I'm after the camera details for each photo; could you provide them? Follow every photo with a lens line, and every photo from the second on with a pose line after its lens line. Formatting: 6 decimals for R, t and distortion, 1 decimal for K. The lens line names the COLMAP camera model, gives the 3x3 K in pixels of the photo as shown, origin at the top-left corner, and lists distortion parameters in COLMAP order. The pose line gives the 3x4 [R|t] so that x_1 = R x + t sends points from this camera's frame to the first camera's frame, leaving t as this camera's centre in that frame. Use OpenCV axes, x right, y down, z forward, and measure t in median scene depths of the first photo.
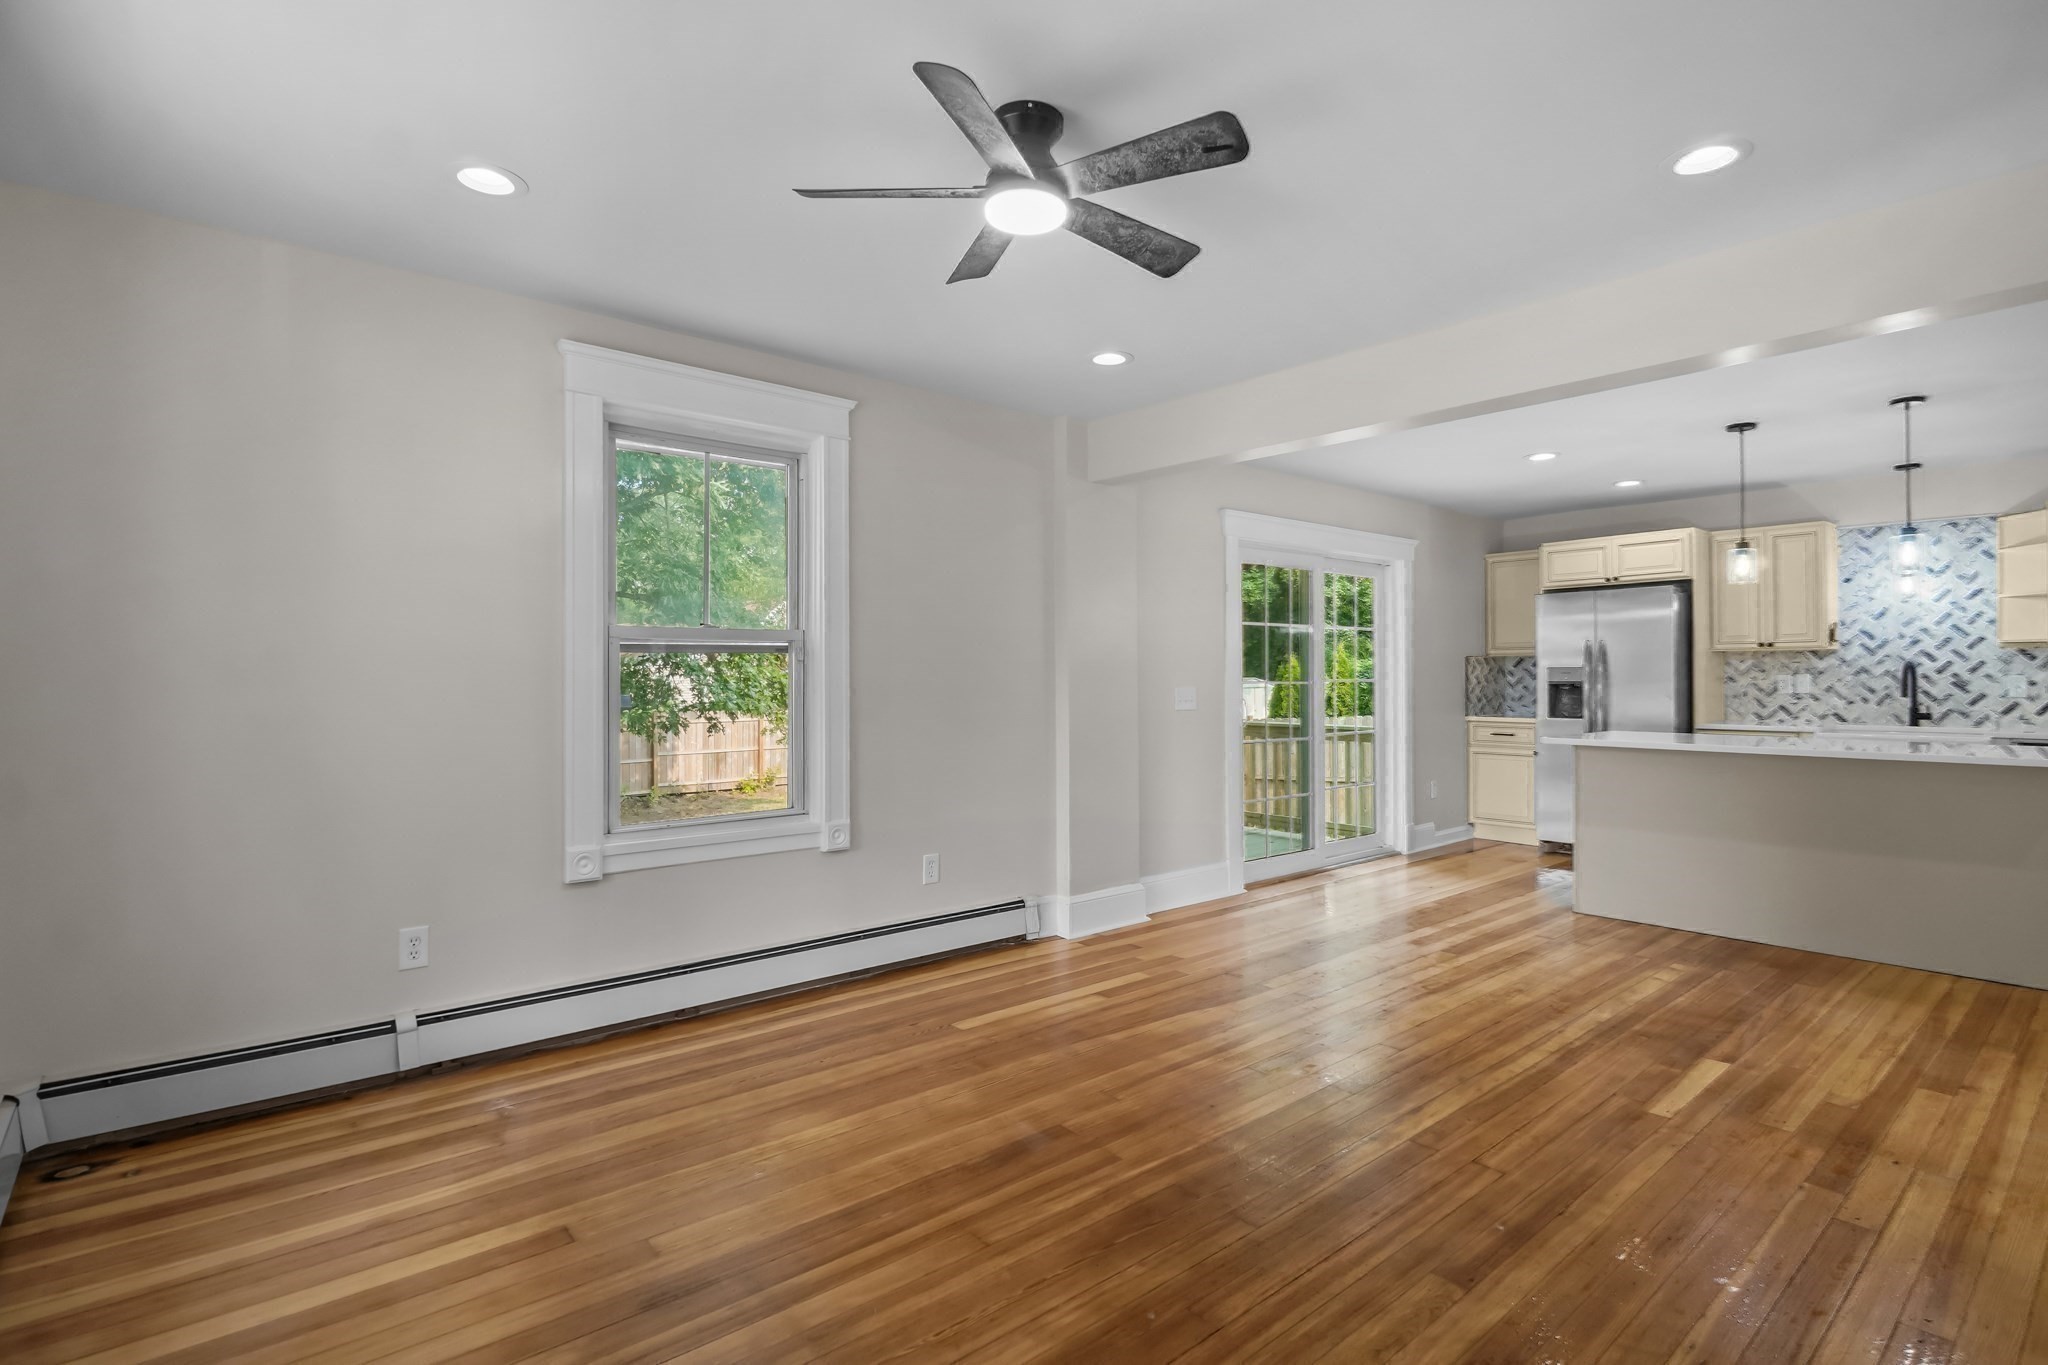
lens RADIAL K [[1005.4, 0, 1032.5], [0, 1005.4, 673.9], [0, 0, 1]] dist [-0.003159, -0.000642]
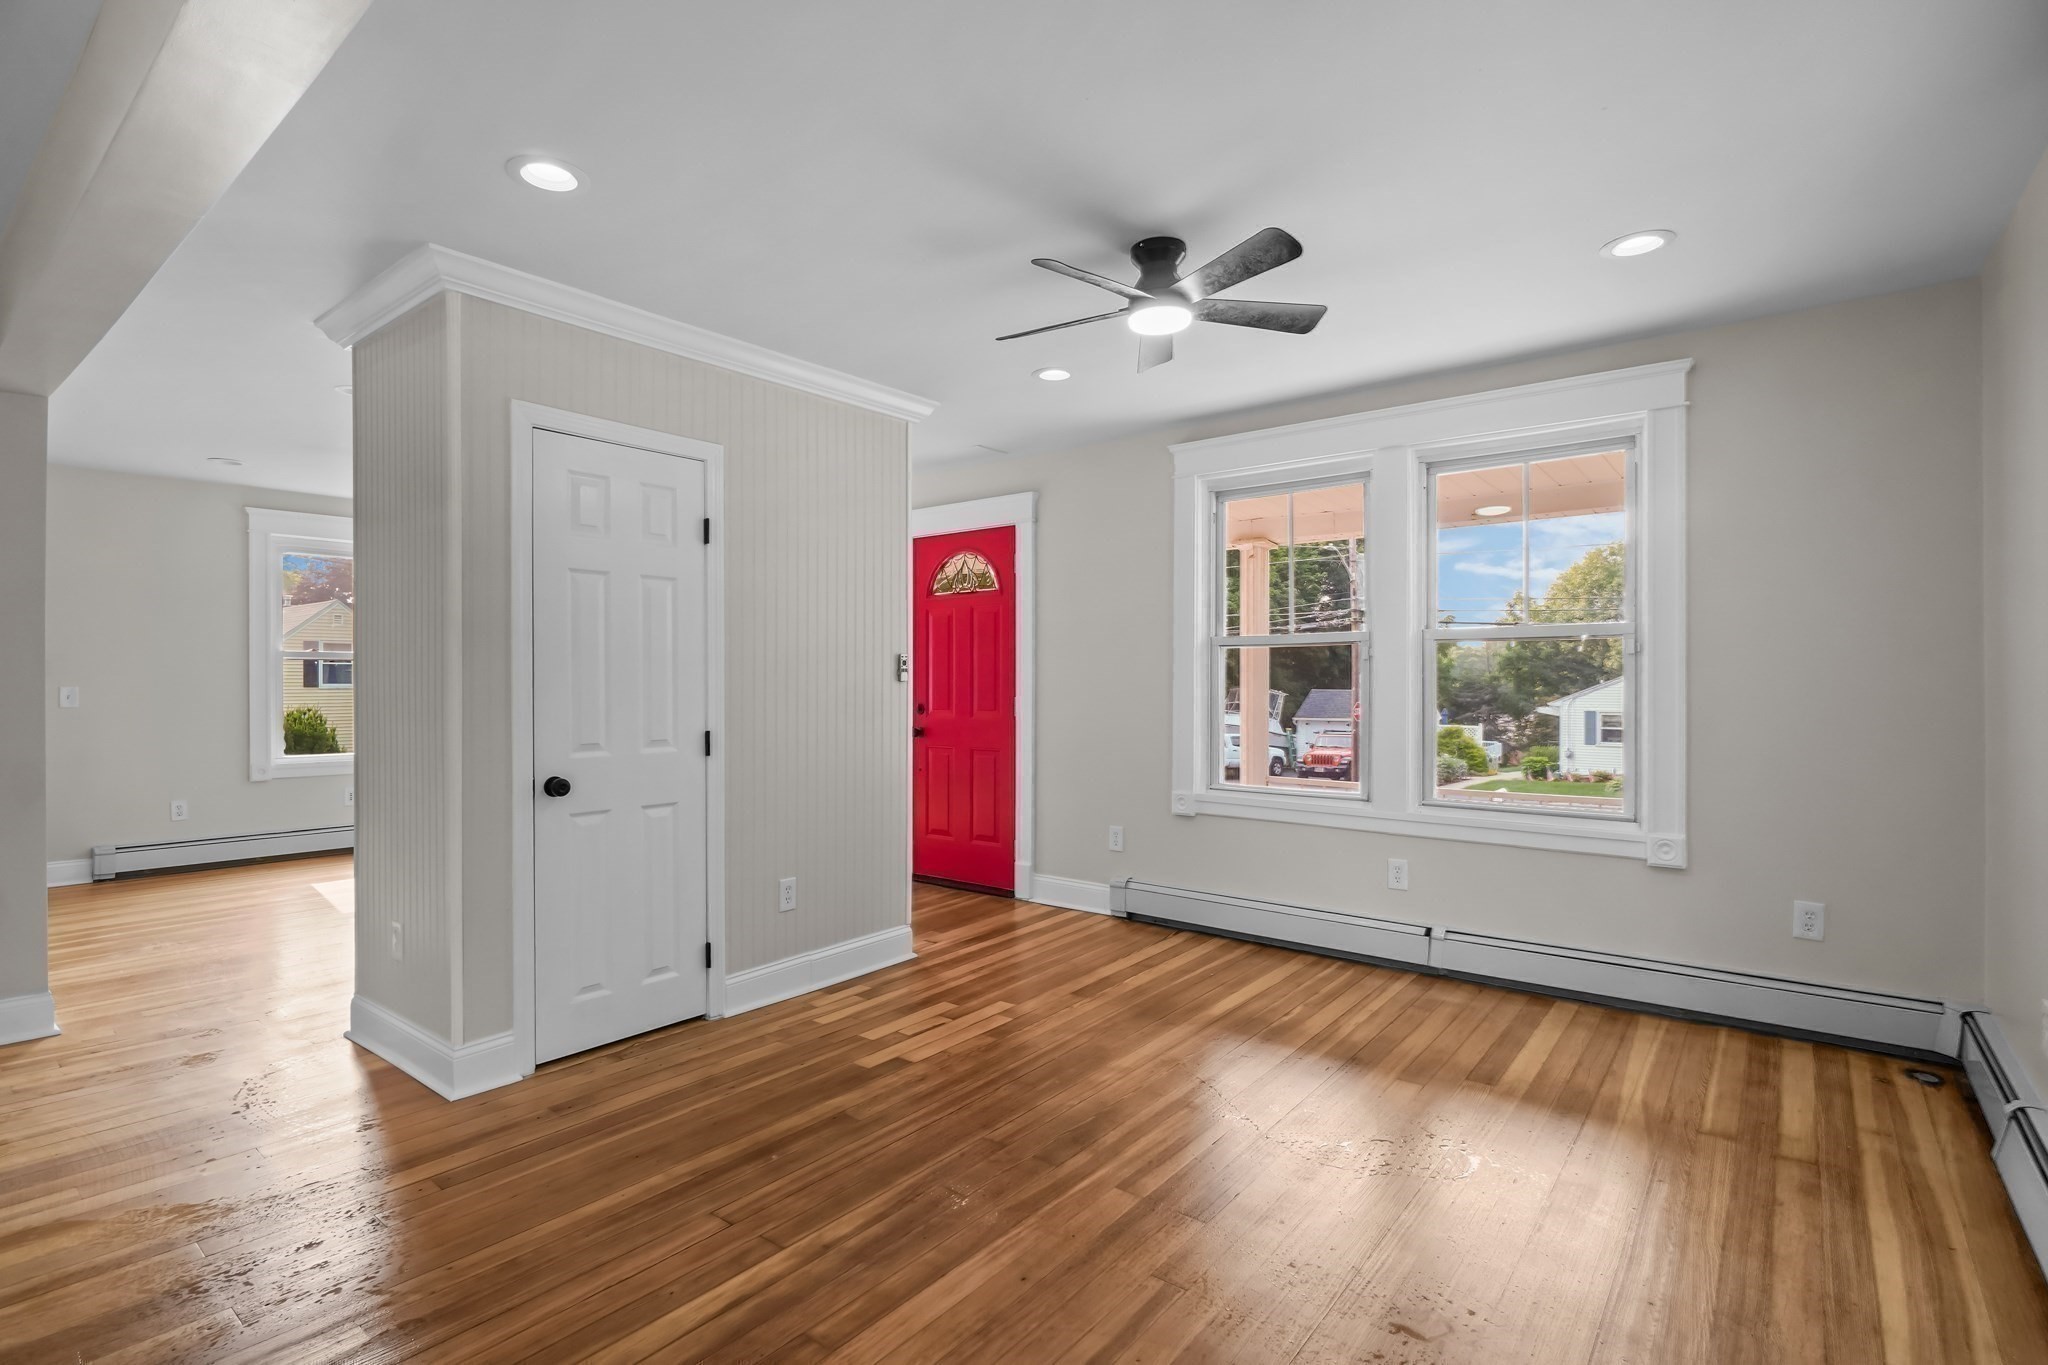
lens RADIAL K [[980.0, 0, 1011.9], [0, 980.0, 682.4], [0, 0, 1]] dist [-0.003247, -0.000458]
pose [[-0.983377, 0.002130, -0.181563, 0.154010], [0.002109, 0.999998, 0.000309, 0.003256], [0.181563, -0.000079, -0.983379, 0.829027]]
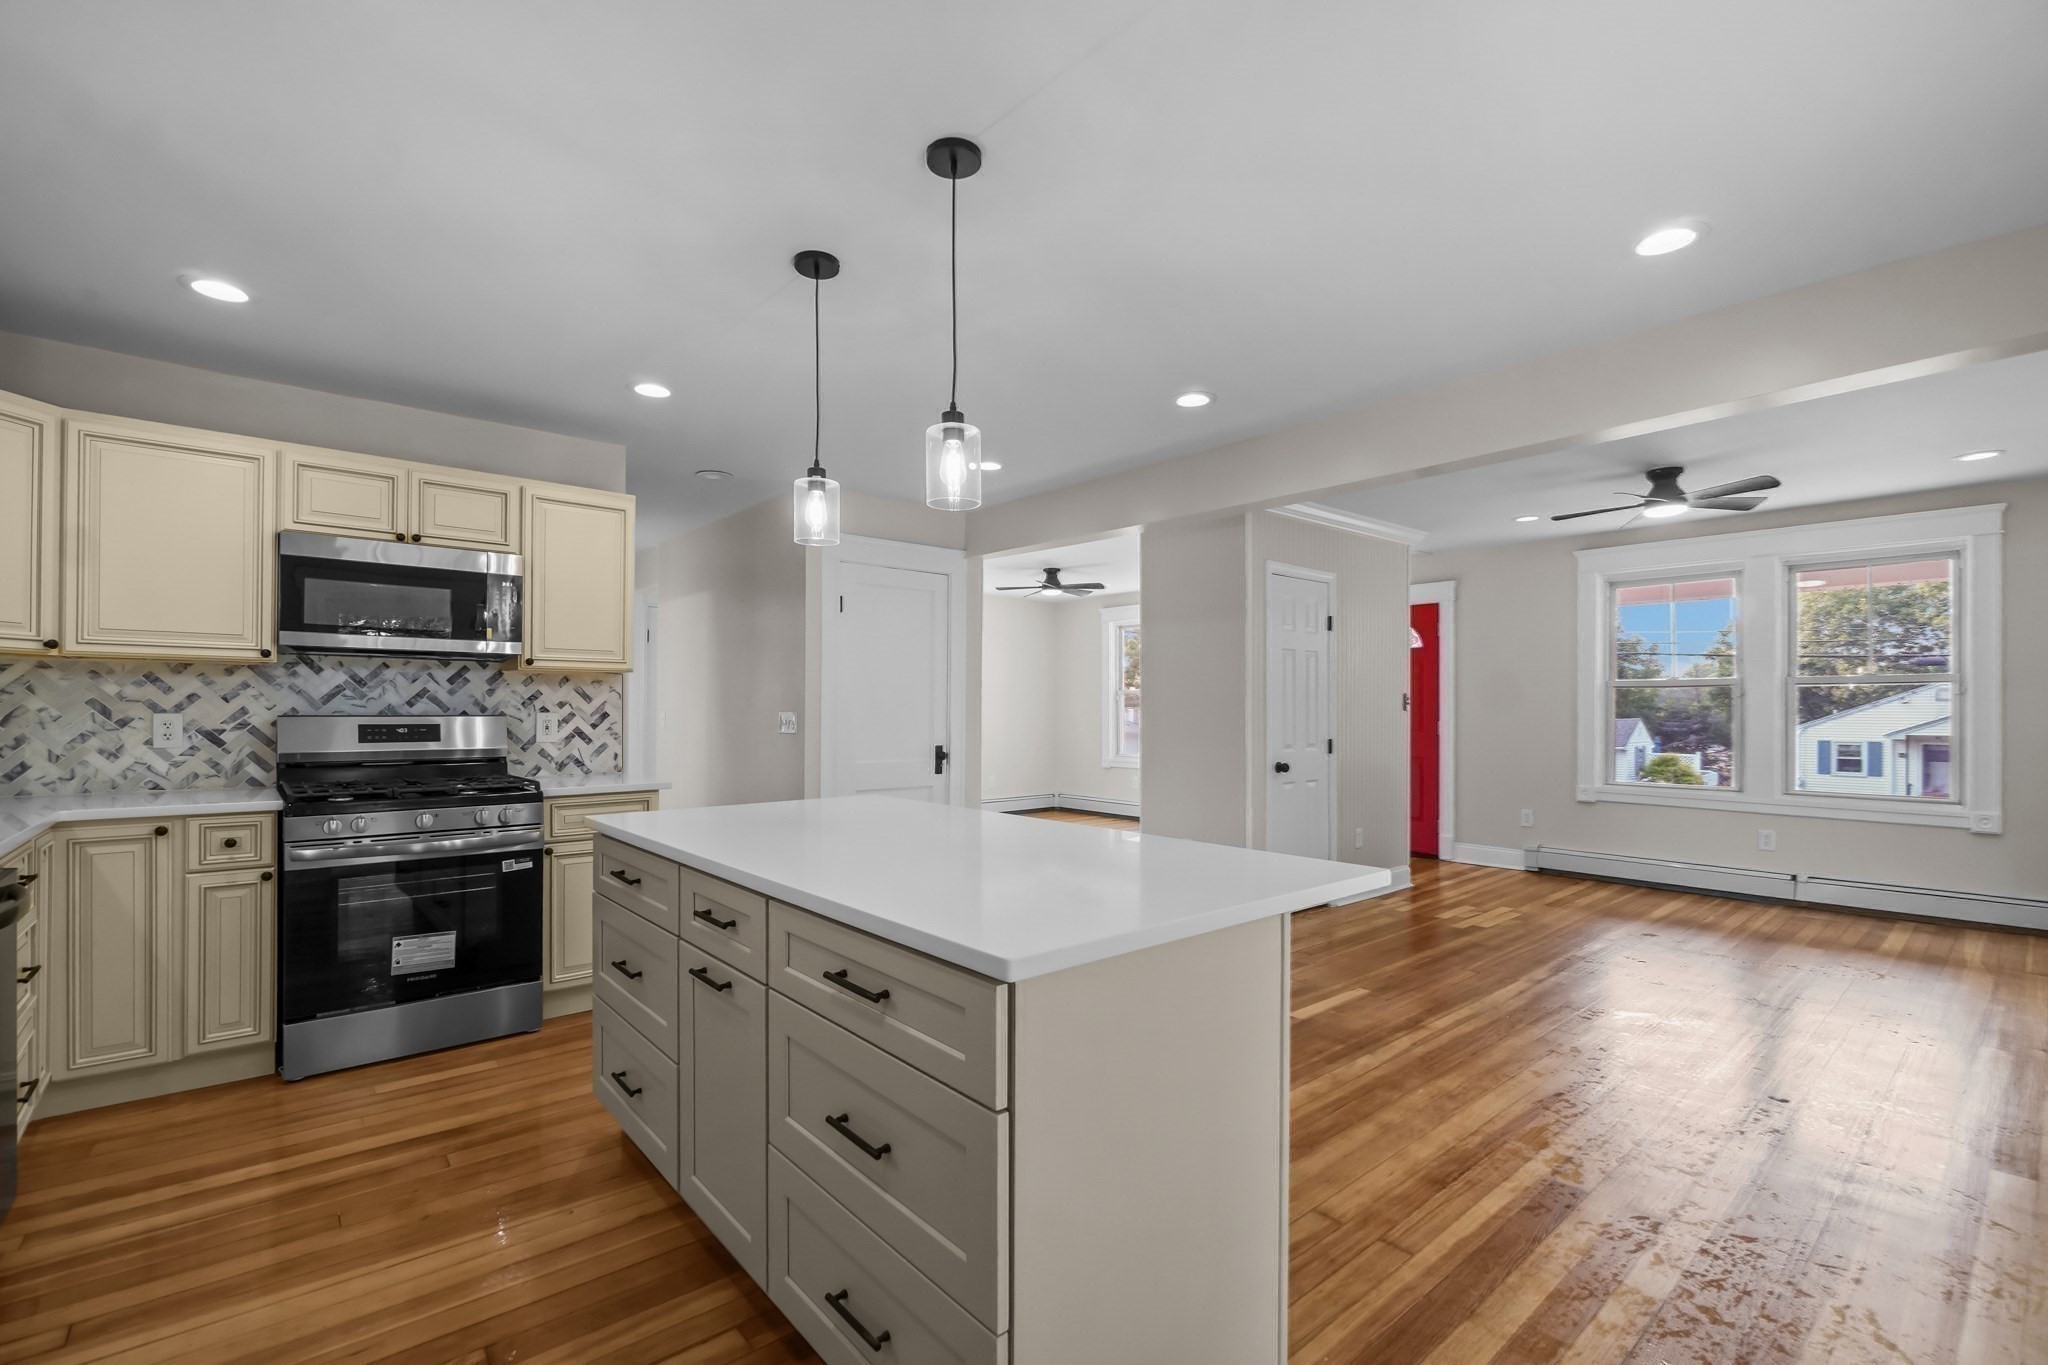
lens RADIAL K [[895.7, 0, 1017.8], [0, 895.7, 707.7], [0, 0, 1]] dist [-0.004094, -0.001013]
pose [[-0.999963, 0.000342, 0.008607, 0.556666], [0.000314, 0.999995, -0.003214, 0.002167], [-0.008608, -0.003211, -0.999958, 1.159408]]
